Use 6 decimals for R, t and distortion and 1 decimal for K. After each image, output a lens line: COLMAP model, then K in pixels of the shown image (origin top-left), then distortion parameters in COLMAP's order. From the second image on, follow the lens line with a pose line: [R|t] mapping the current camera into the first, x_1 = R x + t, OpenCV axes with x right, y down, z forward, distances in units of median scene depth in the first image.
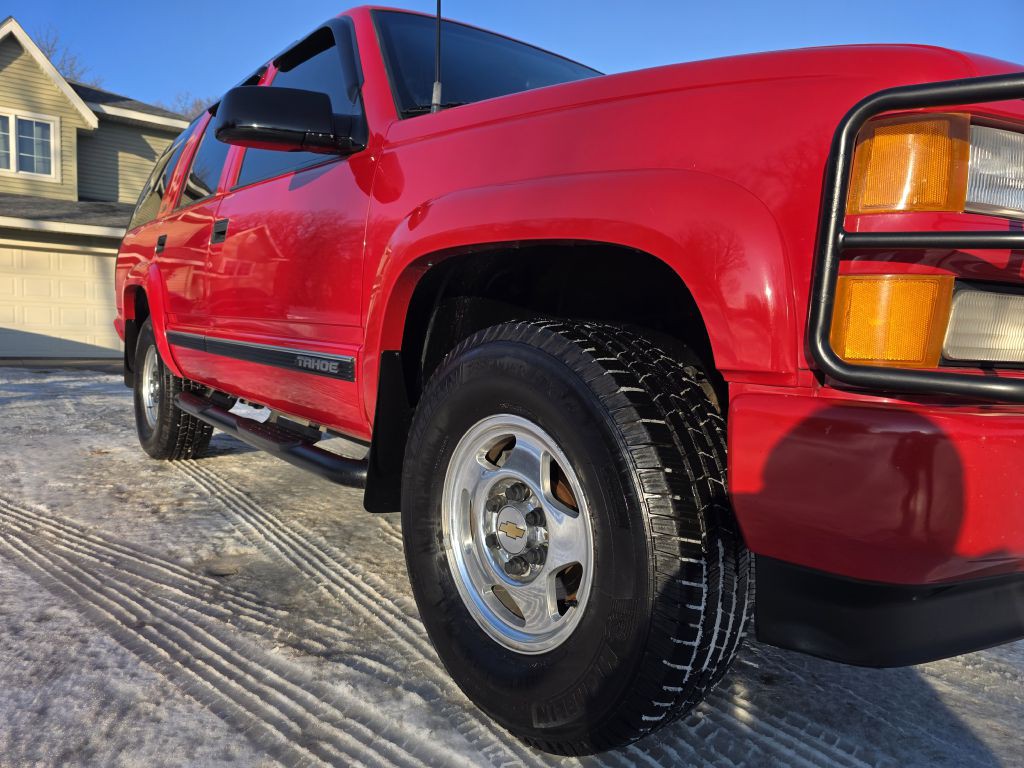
lens RADIAL K [[686.8, 0, 499.0], [0, 686.8, 381.6], [0, 0, 1]] dist [0.056096, -0.044982]
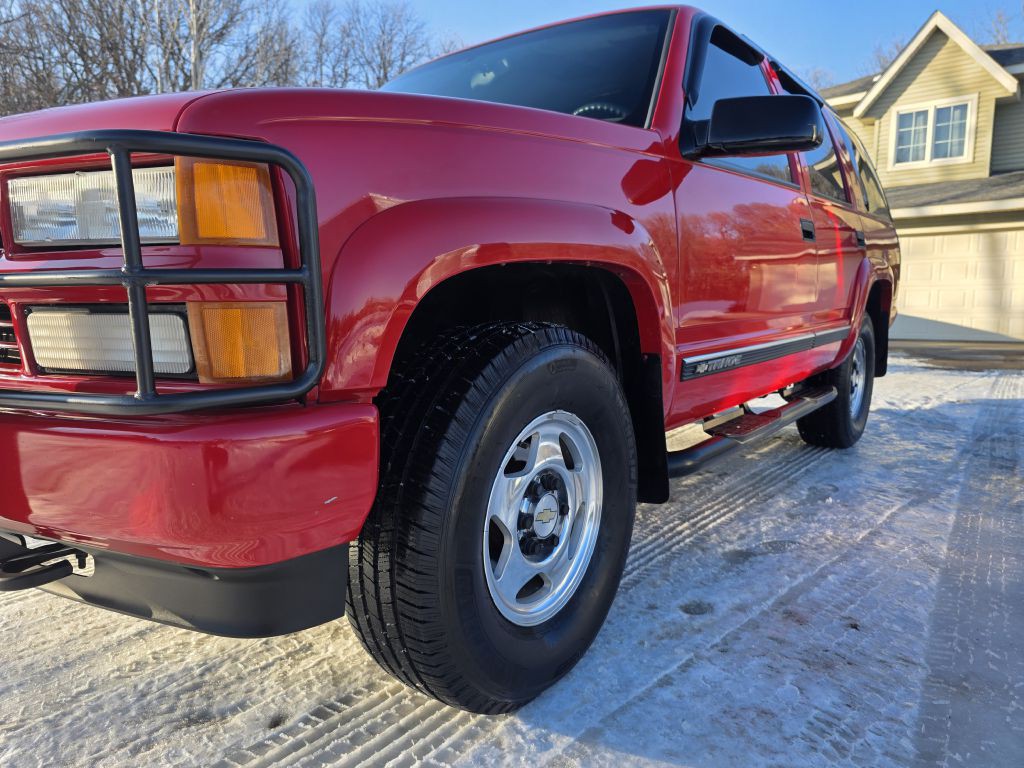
lens RADIAL K [[686.8, 0, 506.1], [0, 686.8, 390.3], [0, 0, 1]] dist [0.056096, -0.044982]
pose [[0.250431, 0.088625, -0.964069, 1.593969], [-0.052095, 0.995592, 0.077990, -0.065331], [0.966732, 0.030692, 0.253944, 1.125477]]
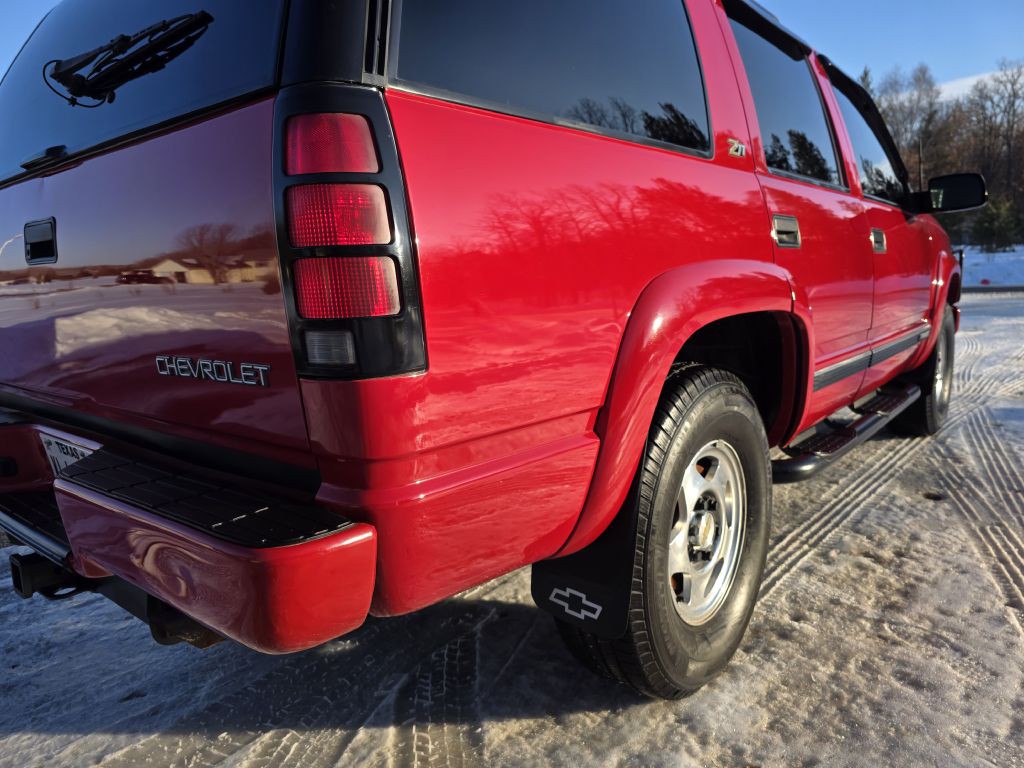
lens RADIAL K [[686.8, 0, 507.1], [0, 686.8, 374.9], [0, 0, 1]] dist [0.056096, -0.044982]
pose [[-0.209215, -0.178444, 0.961450, -1.853880], [0.103170, 0.973694, 0.203167, -0.415178], [-0.972412, 0.141698, -0.185301, 2.499257]]
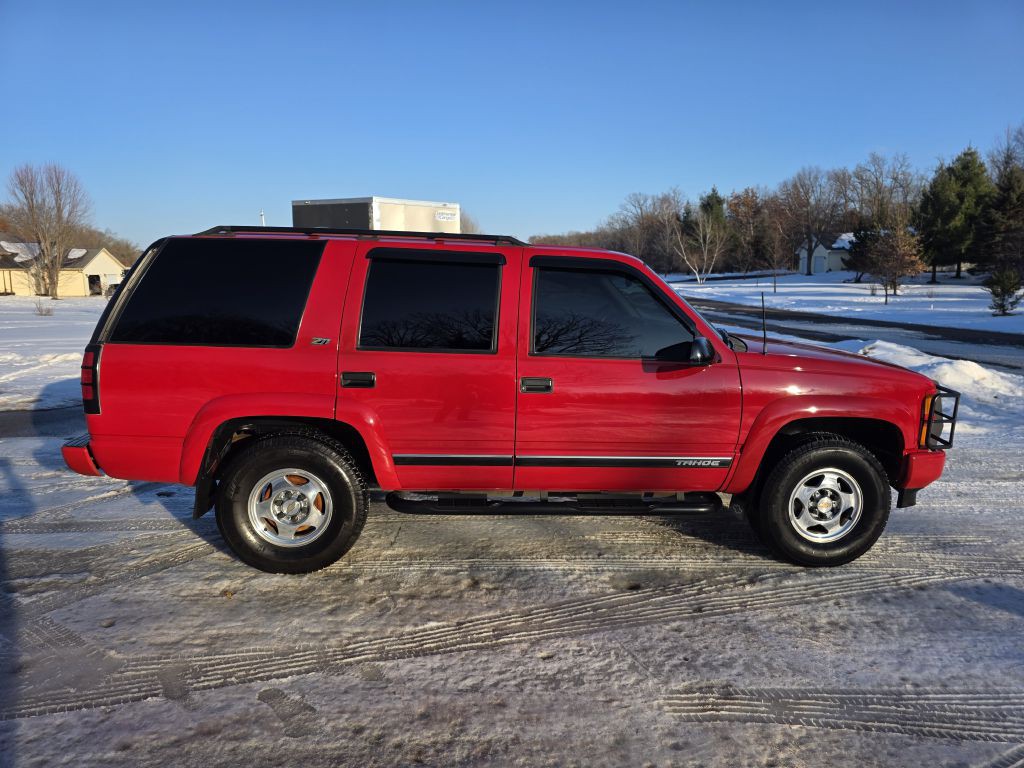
lens RADIAL K [[686.8, 0, 515.3], [0, 686.8, 378.7], [0, 0, 1]] dist [0.056096, -0.044982]
pose [[0.547244, -0.153947, 0.822693, -2.344218], [0.063530, 0.987743, 0.142573, -0.634964], [-0.834559, -0.025756, 0.550317, 0.347875]]
